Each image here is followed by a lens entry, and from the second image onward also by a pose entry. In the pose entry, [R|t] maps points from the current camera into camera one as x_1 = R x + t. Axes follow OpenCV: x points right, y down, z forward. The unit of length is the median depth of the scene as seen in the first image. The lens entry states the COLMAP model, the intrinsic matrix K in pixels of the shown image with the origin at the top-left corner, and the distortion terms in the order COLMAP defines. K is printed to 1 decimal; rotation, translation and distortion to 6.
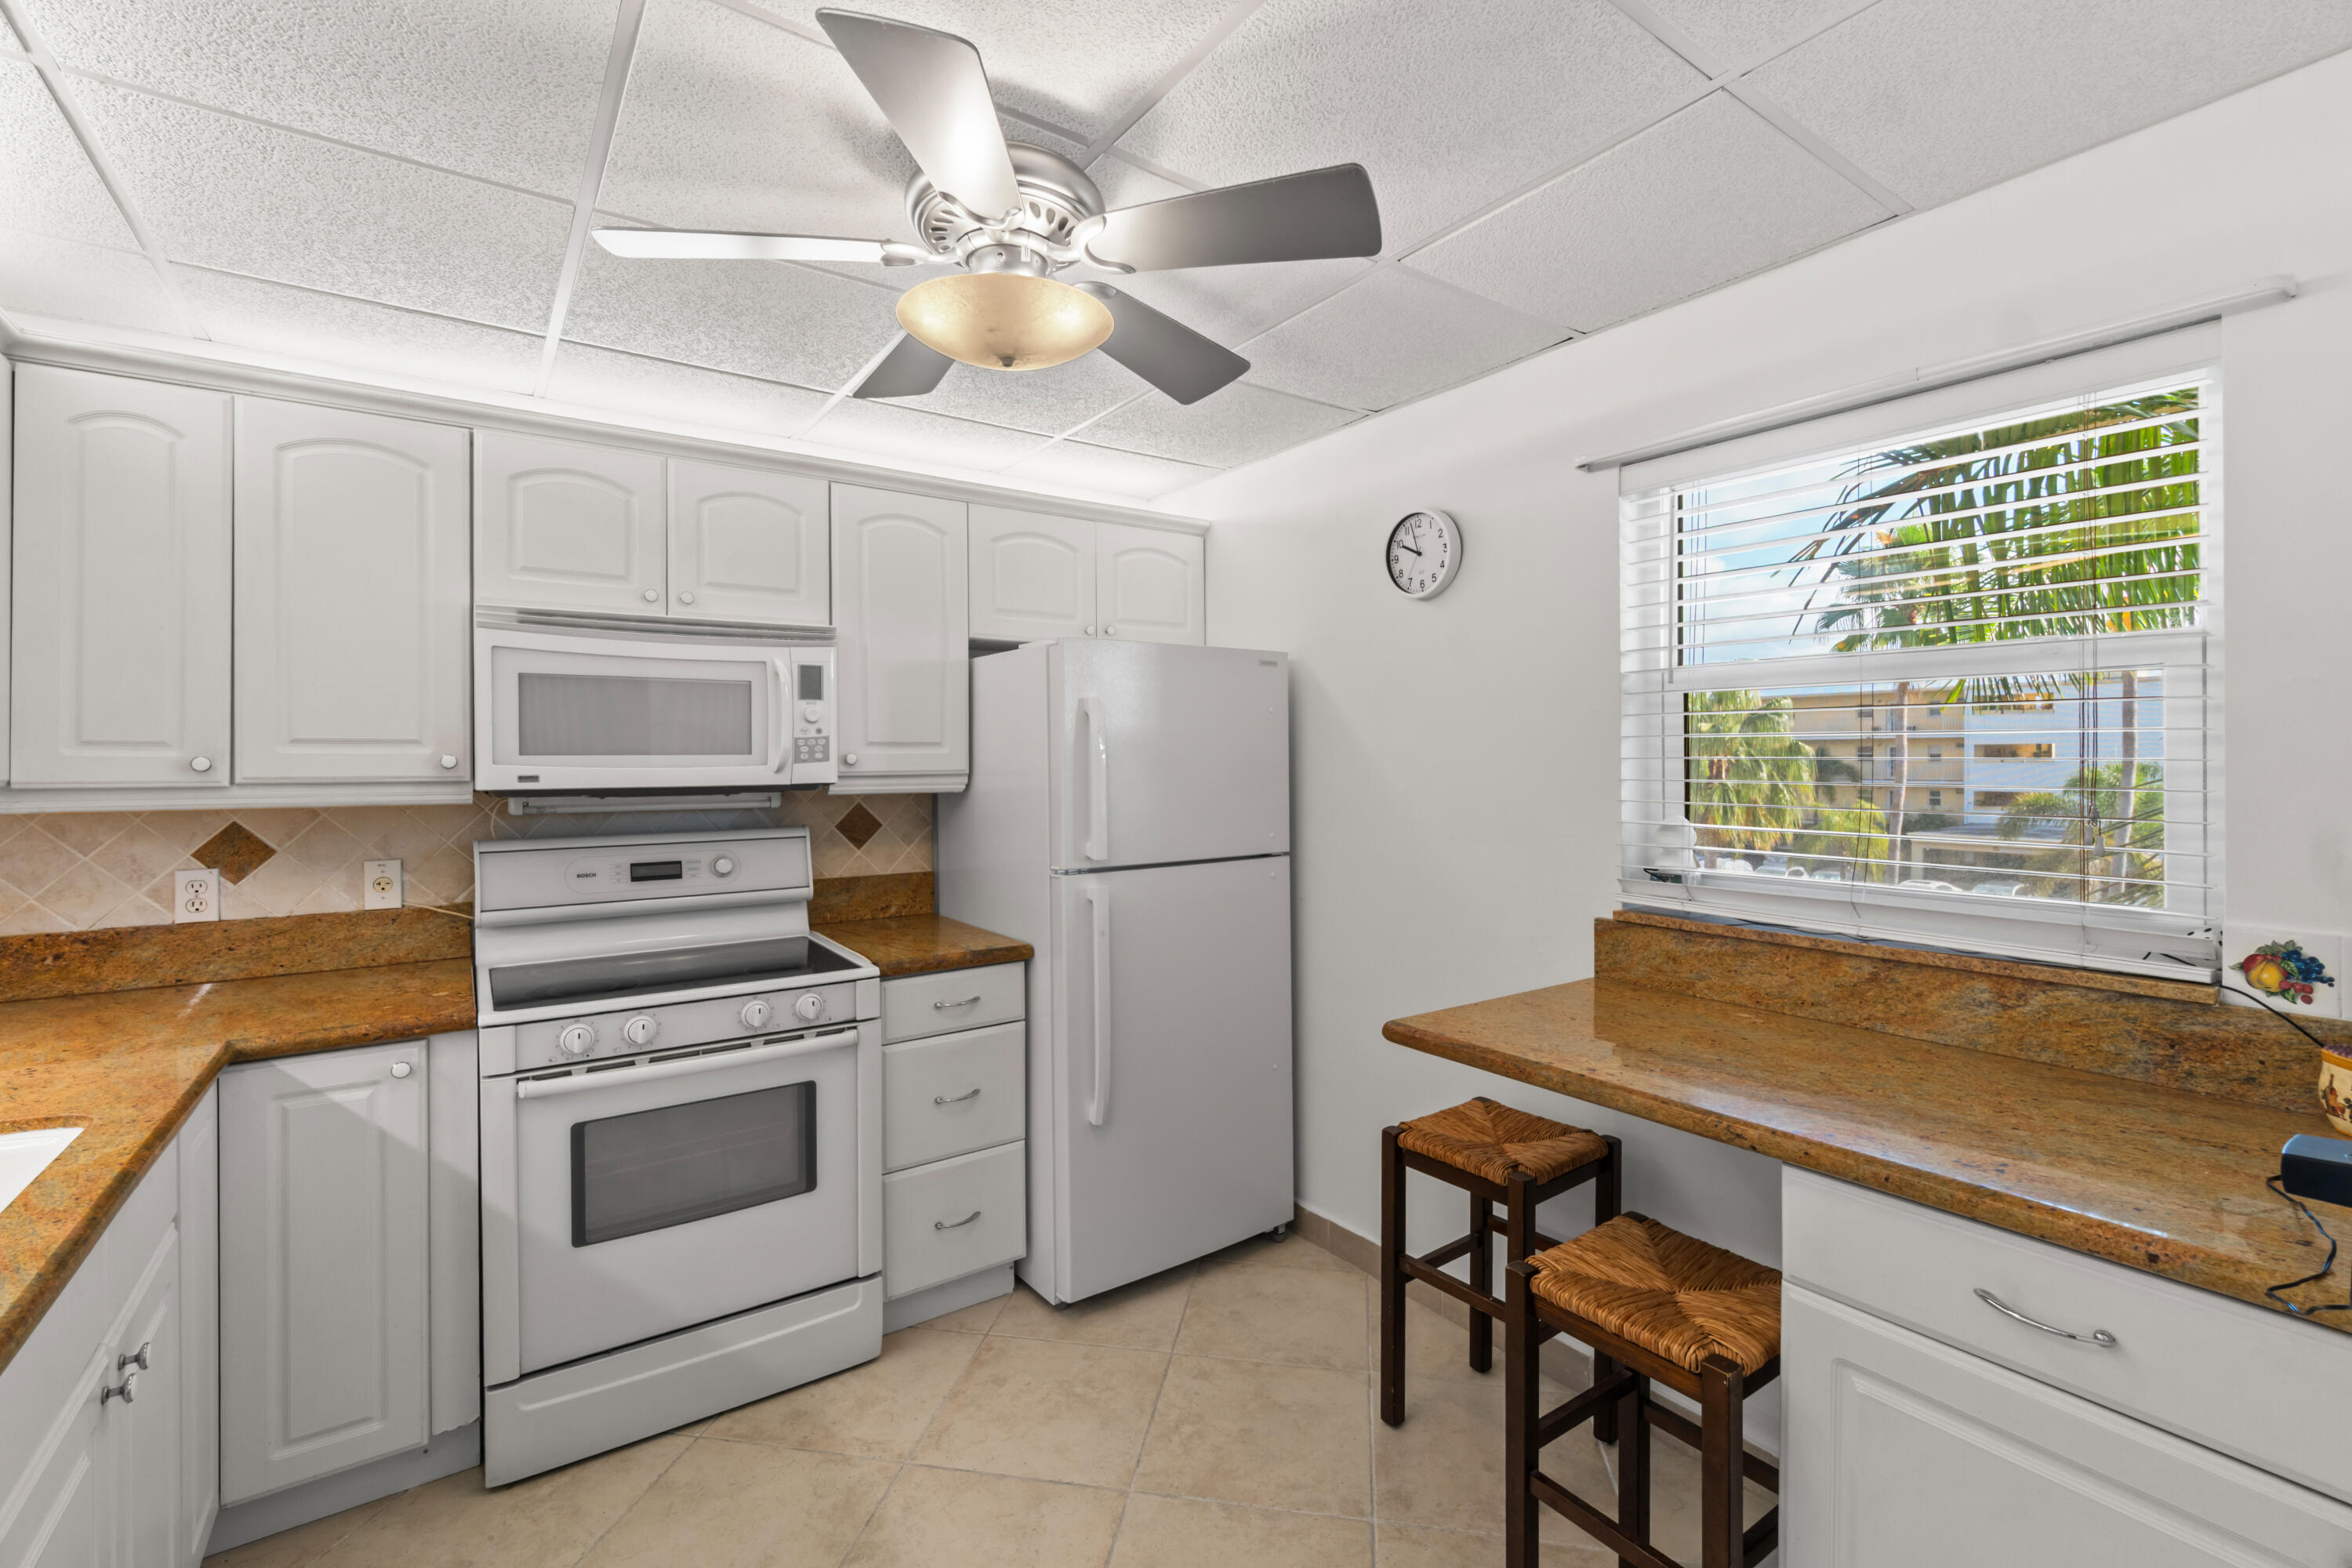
lens RADIAL K [[1005.6, 0, 1172.9], [0, 1005.6, 755.5], [0, 0, 1]] dist [-0.009780, 0.001149]
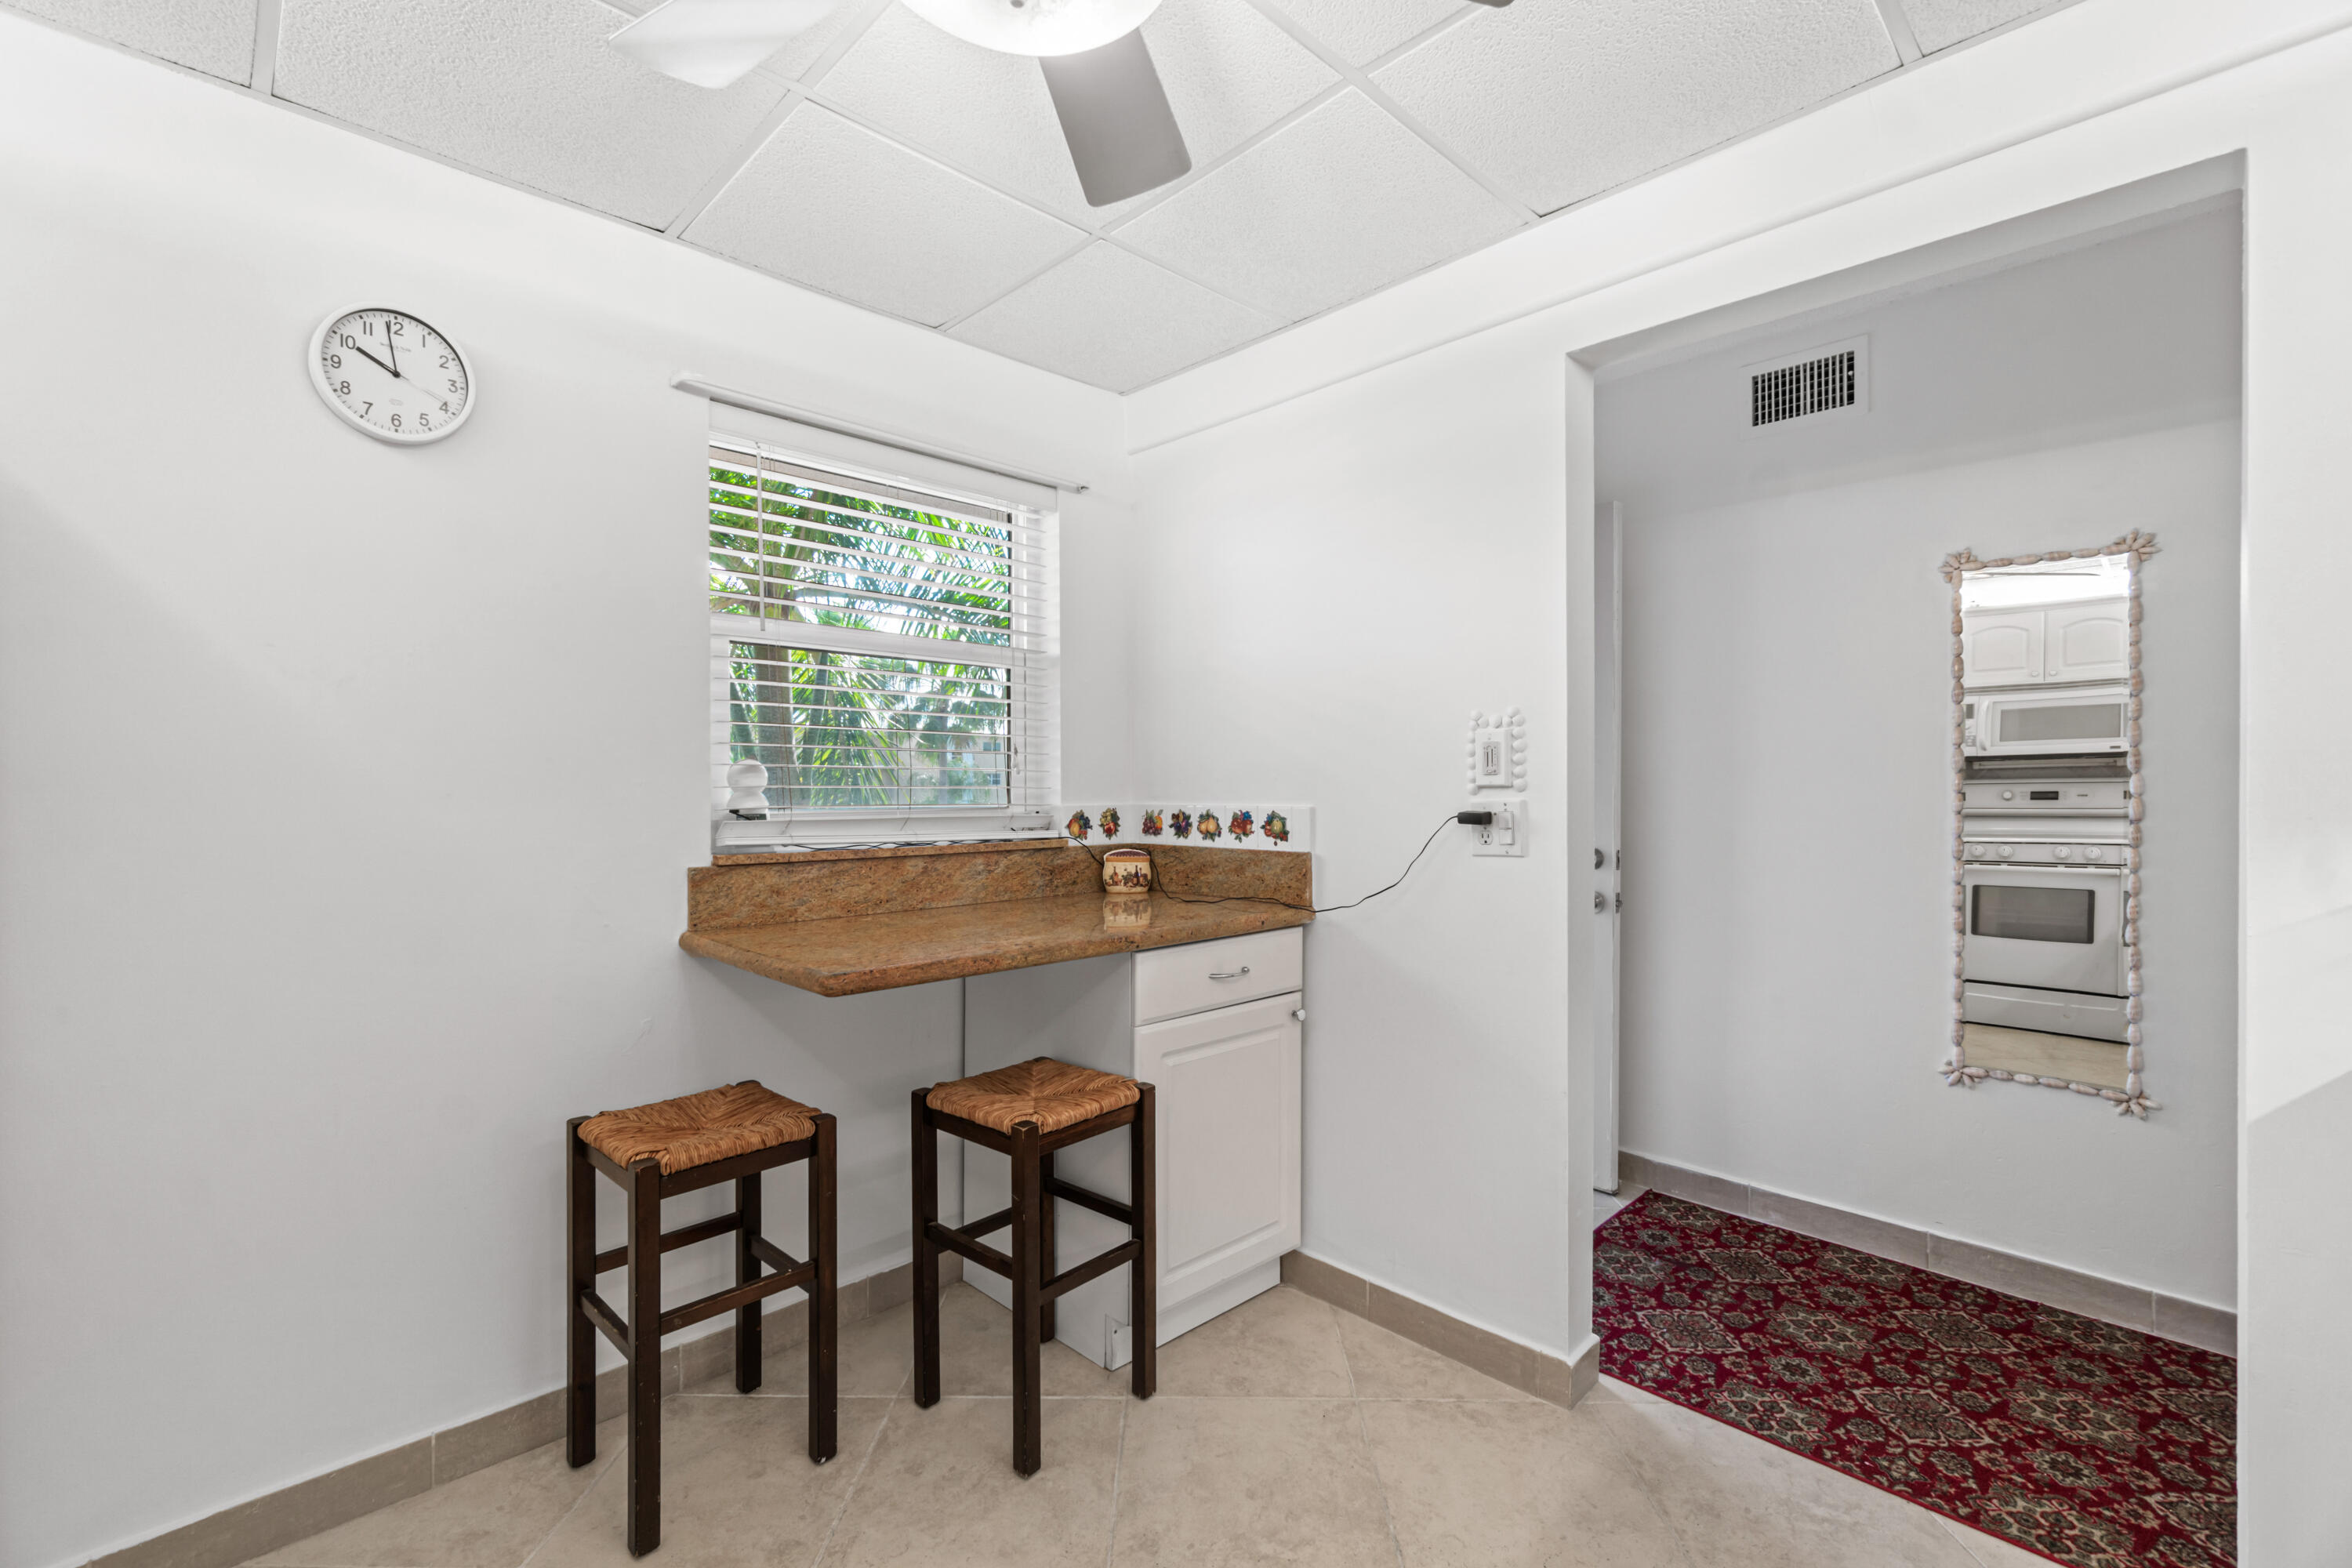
lens RADIAL K [[1027.0, 0, 1168.8], [0, 1027.0, 779.1], [0, 0, 1]] dist [-0.008122, -0.000076]
pose [[-0.159100, 0.007269, 0.987236, -0.608501], [-0.000320, 0.999972, -0.007414, 0.088359], [-0.987262, -0.001495, -0.159093, 0.733899]]
